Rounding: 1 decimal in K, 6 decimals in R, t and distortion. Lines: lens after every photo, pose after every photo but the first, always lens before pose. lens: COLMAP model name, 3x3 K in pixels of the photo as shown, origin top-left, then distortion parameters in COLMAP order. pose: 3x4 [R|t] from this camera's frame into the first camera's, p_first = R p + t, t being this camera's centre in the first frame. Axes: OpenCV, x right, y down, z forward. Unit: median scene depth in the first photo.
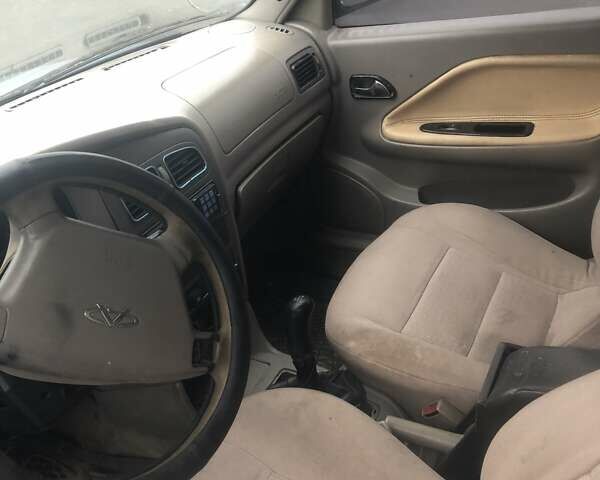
lens RADIAL K [[645.4, 0, 300.0], [0, 645.4, 240.0], [0, 0, 1]] dist [0.150383, -0.409486]
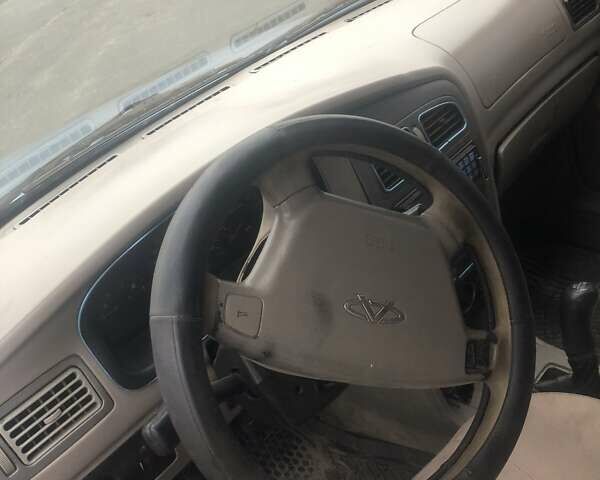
lens RADIAL K [[645.4, 0, 300.0], [0, 645.4, 240.0], [0, 0, 1]] dist [0.150383, -0.409486]
pose [[0.946017, 0.024967, -0.323155, -0.074813], [-0.003976, 0.997848, 0.065454, -0.018960], [0.324093, -0.060636, 0.944080, 0.124174]]
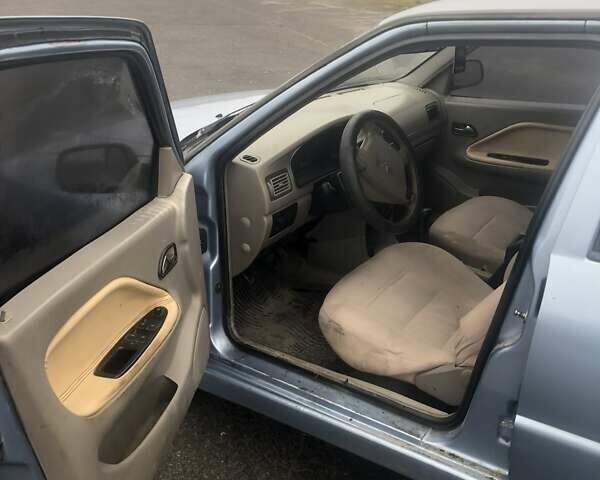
lens RADIAL K [[645.4, 0, 300.0], [0, 645.4, 240.0], [0, 0, 1]] dist [0.150383, -0.409486]
pose [[0.982862, 0.181953, -0.029584, -0.357586], [-0.184115, 0.976901, -0.108473, 0.543586], [0.009164, 0.112061, 0.993659, -1.221692]]
